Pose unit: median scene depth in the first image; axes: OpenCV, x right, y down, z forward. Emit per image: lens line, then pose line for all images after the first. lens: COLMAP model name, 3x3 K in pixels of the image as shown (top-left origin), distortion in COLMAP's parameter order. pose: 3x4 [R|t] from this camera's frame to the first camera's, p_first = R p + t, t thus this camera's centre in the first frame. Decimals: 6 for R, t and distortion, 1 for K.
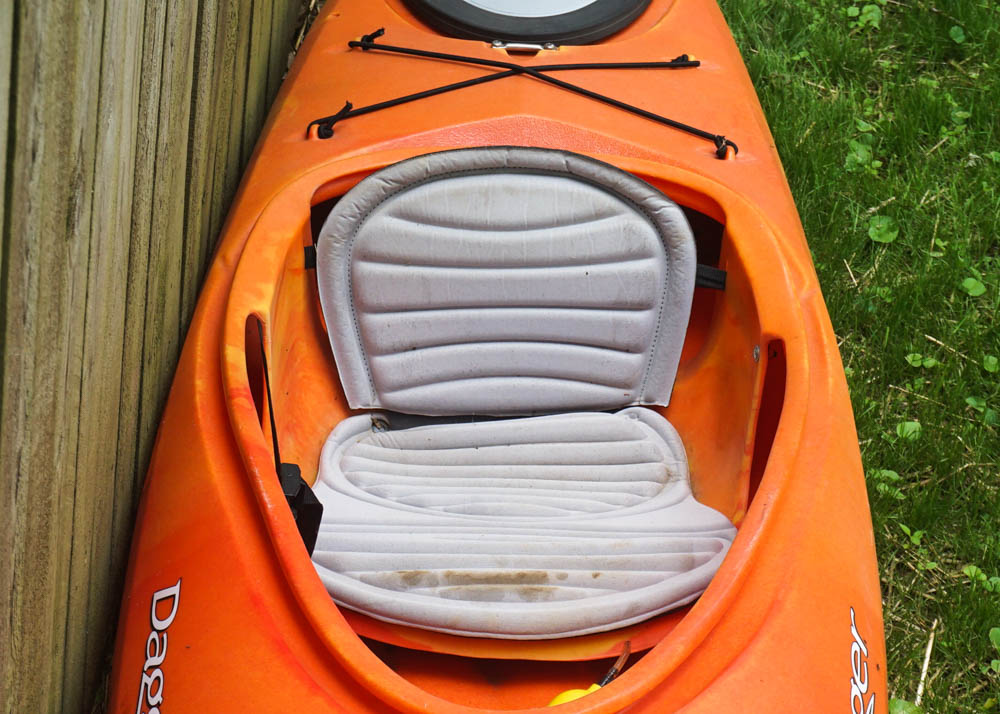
lens RADIAL K [[2502.4, 0, 501.2], [0, 2502.4, 355.3], [0, 0, 1]] dist [-0.021048, 0.000000]
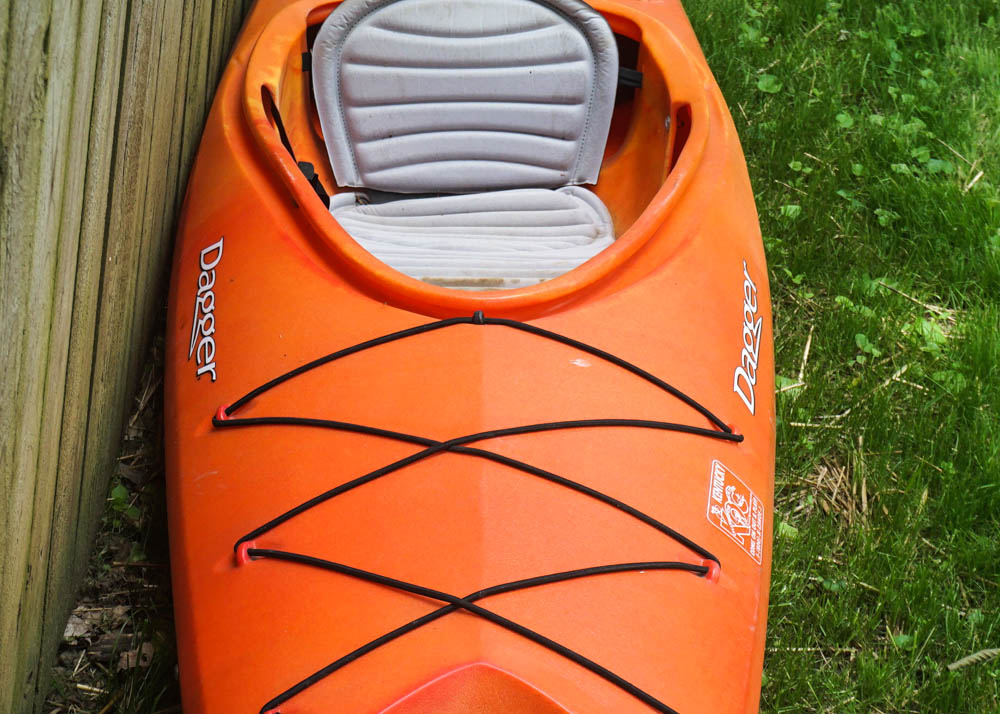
lens RADIAL K [[2502.4, 0, 496.6], [0, 2502.4, 355.5], [0, 0, 1]] dist [-0.021048, 0.000000]
pose [[0.999314, -0.001020, 0.037024, -0.028657], [0.003581, 0.997598, -0.069174, 0.192808], [-0.036864, 0.069260, 0.996917, -0.225797]]
